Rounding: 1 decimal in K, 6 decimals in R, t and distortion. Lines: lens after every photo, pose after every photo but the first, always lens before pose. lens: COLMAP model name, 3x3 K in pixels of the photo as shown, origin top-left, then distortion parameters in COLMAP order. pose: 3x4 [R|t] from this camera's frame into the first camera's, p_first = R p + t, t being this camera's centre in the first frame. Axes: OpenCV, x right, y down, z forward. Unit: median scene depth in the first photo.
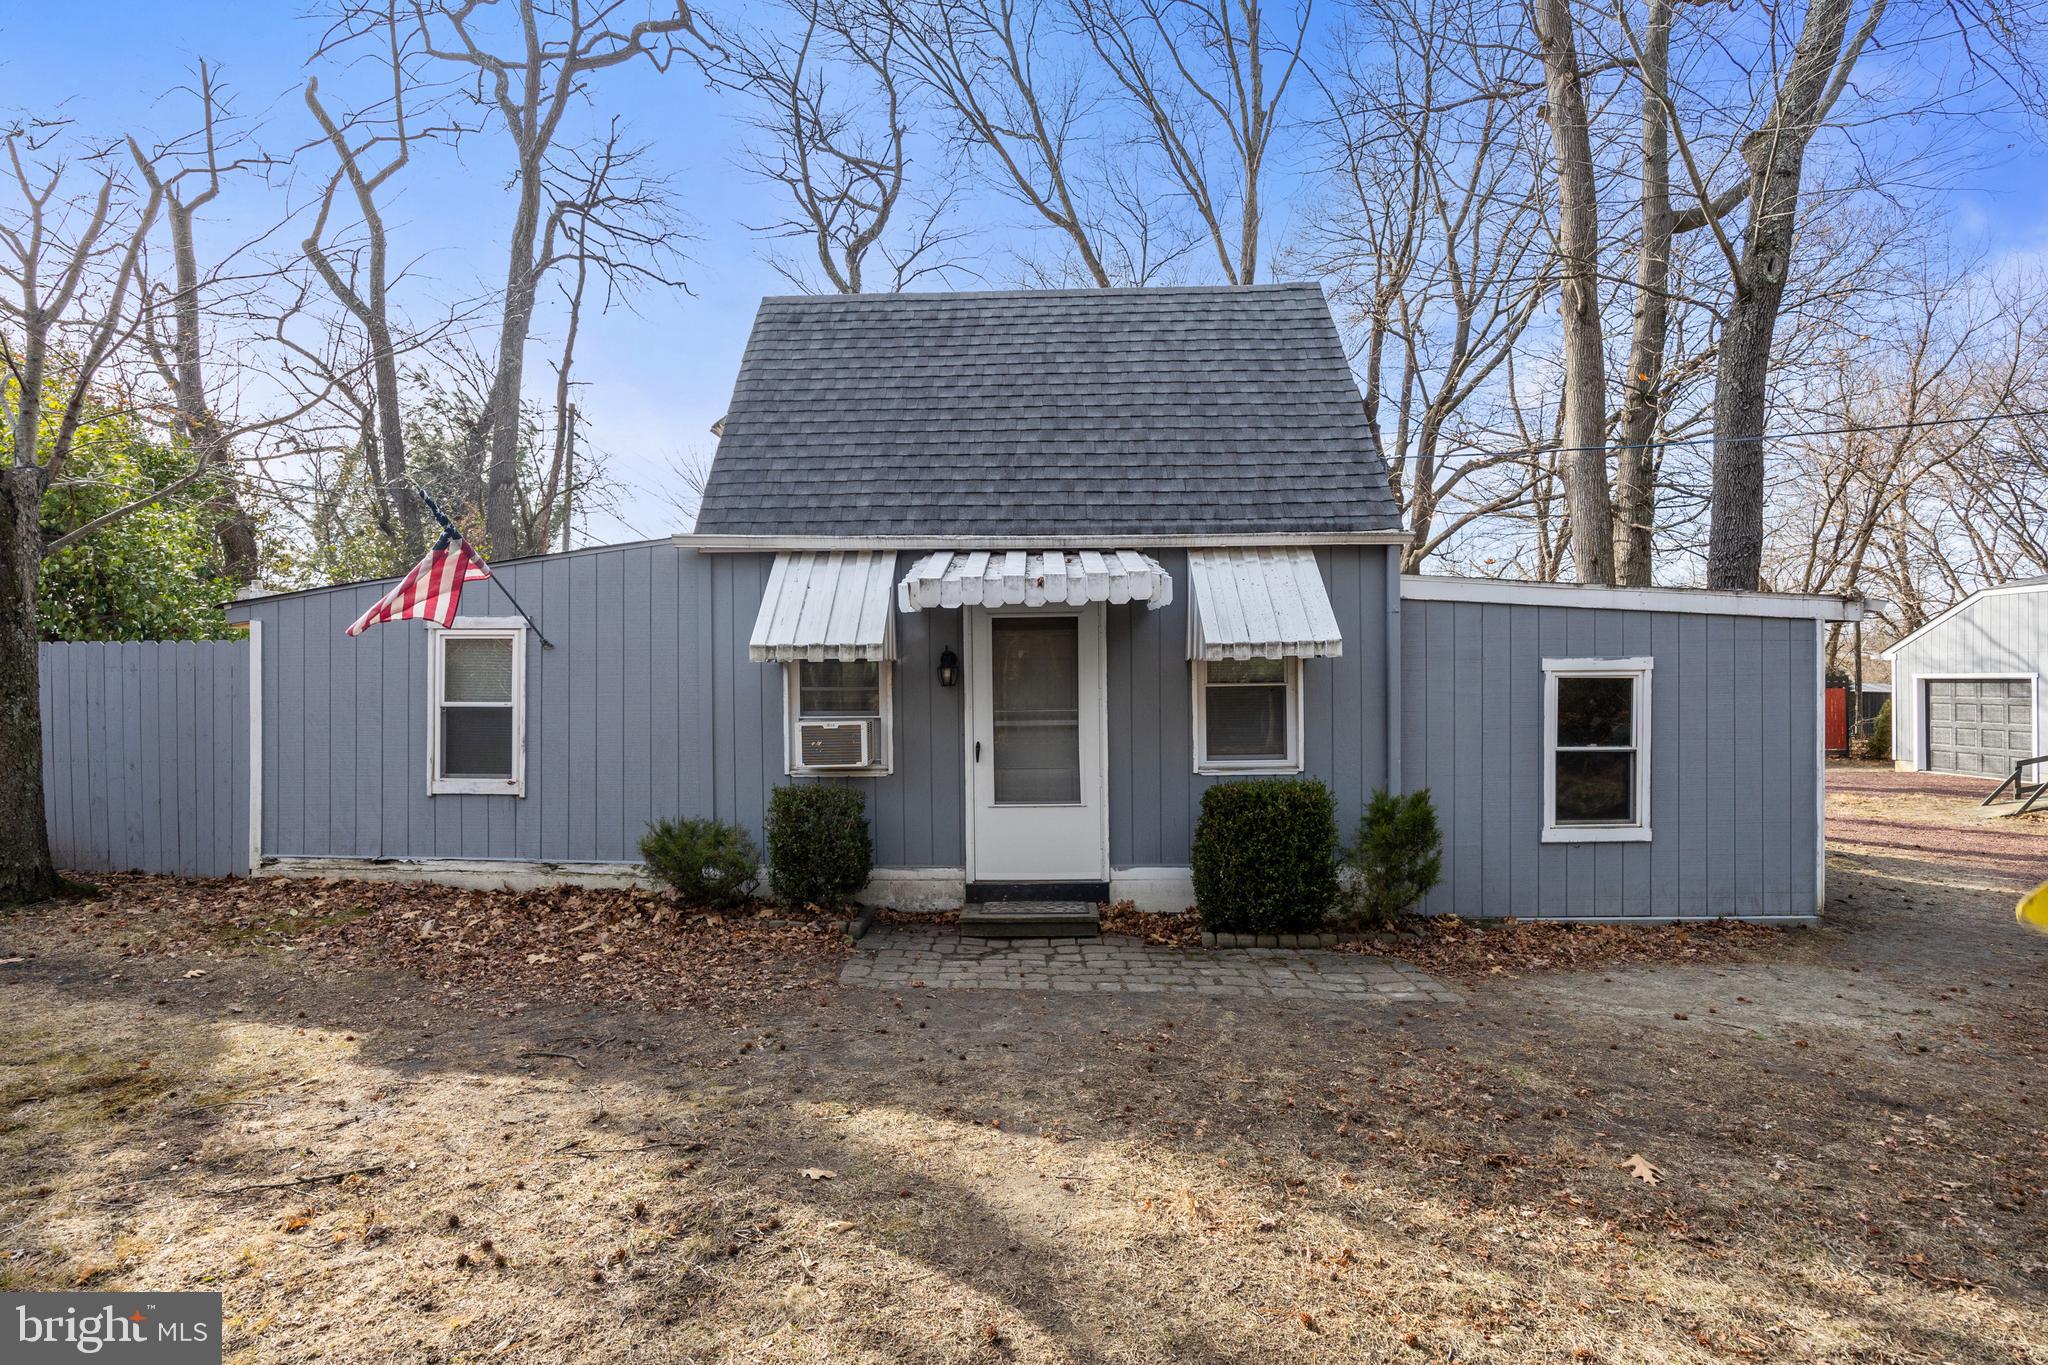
lens RADIAL K [[1048.2, 0, 1022.4], [0, 1048.2, 682.5], [0, 0, 1]] dist [-0.003749, -0.000712]
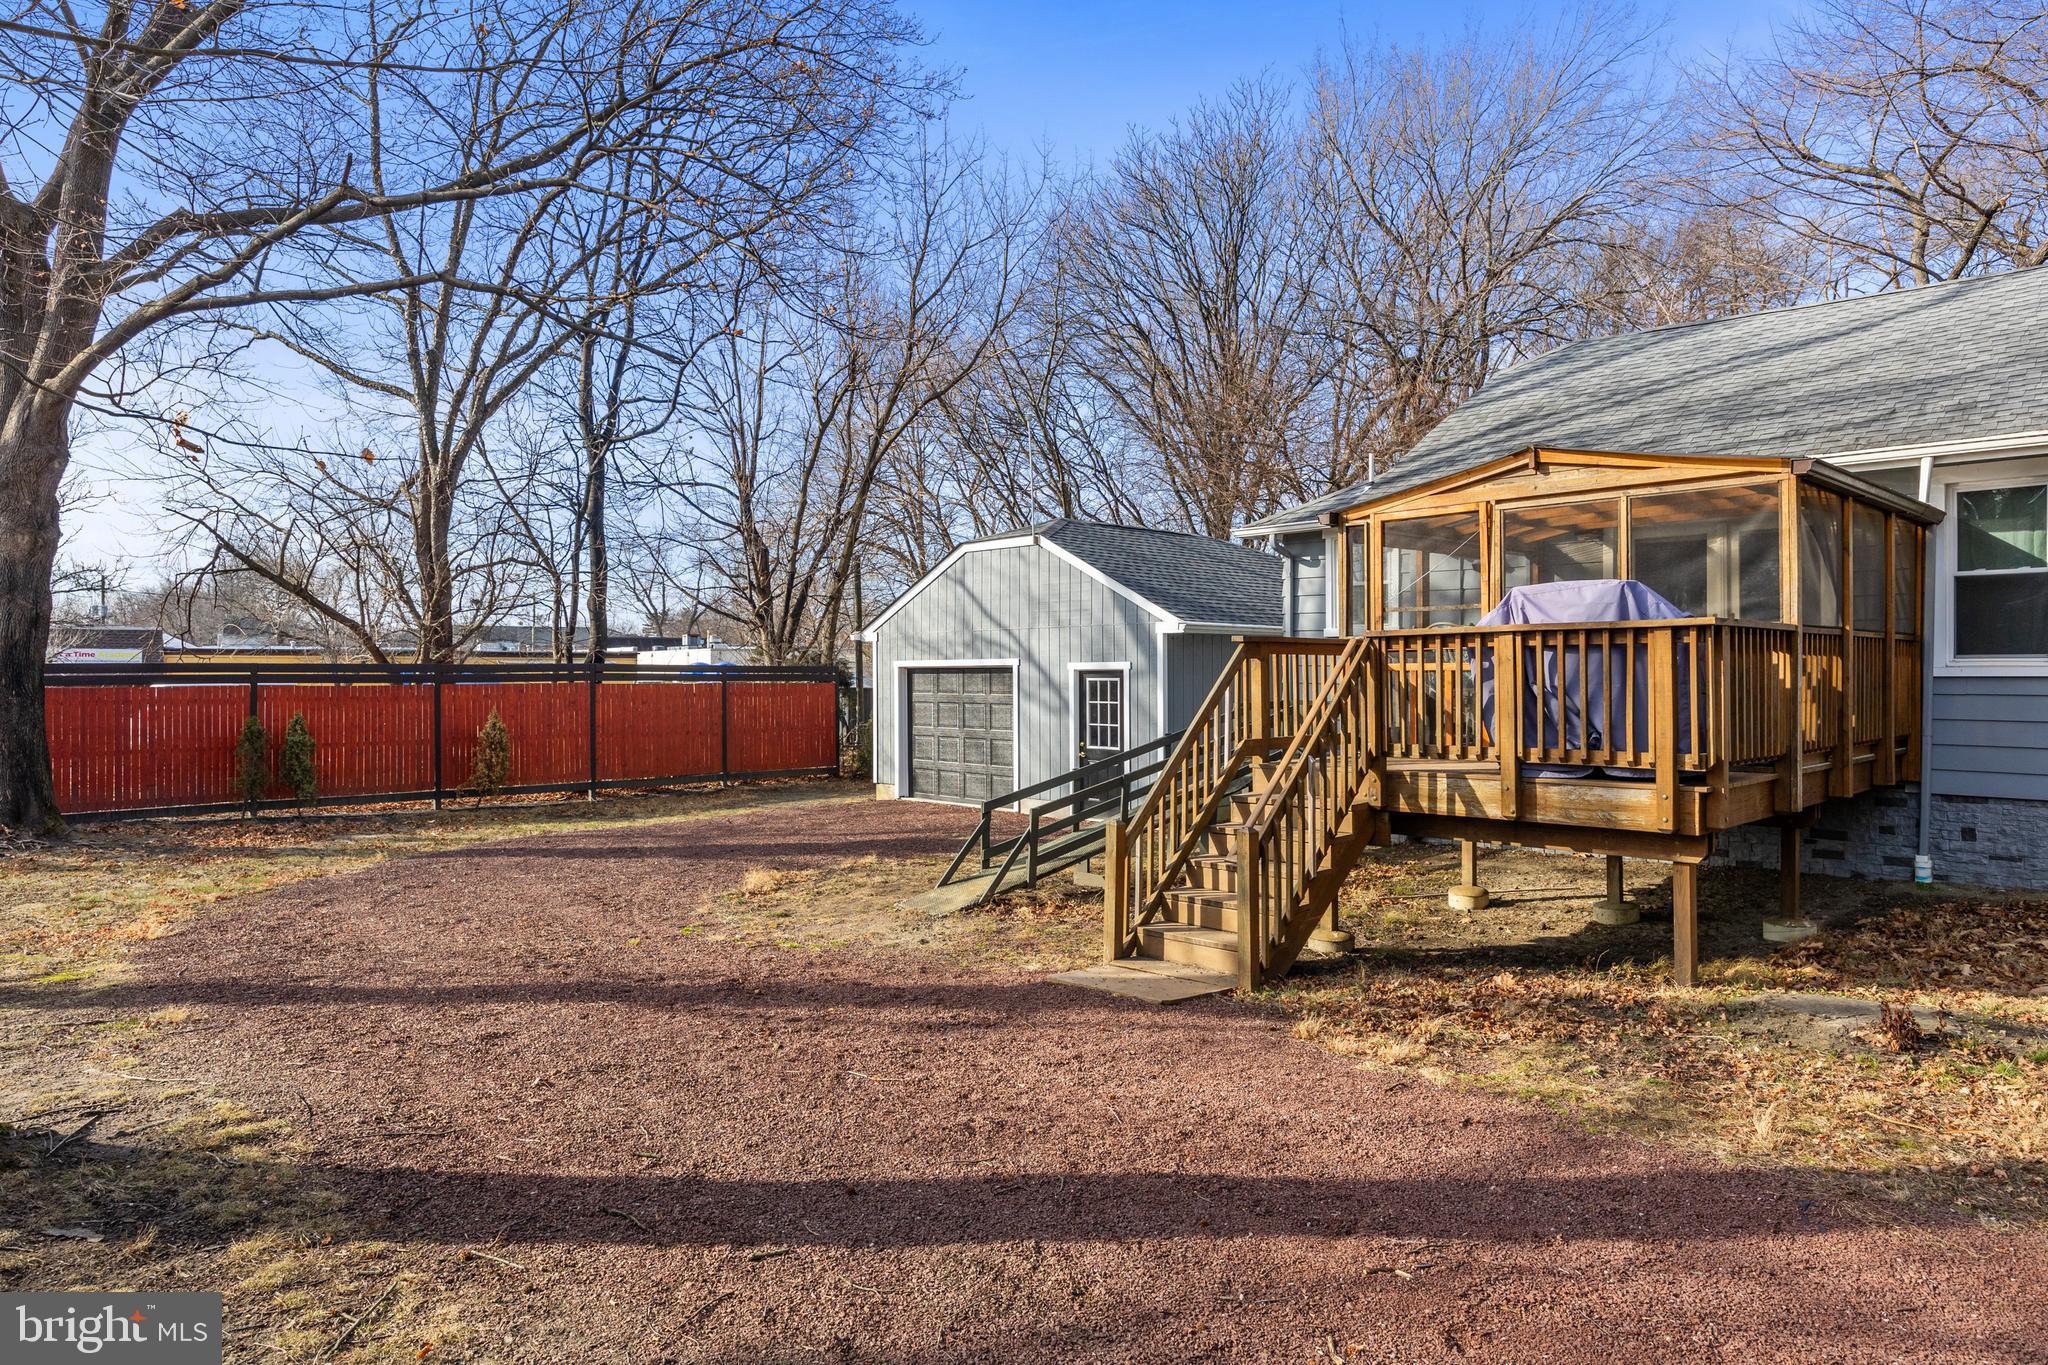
lens RADIAL K [[1238.9, 0, 1026.5], [0, 1238.9, 679.1], [0, 0, 1]] dist [0.000423, 0.000010]
pose [[0.720957, 0.004359, 0.692966, 0.335976], [-0.003625, 0.999990, -0.002520, 0.005574], [-0.692970, -0.000695, 0.720966, 0.333084]]
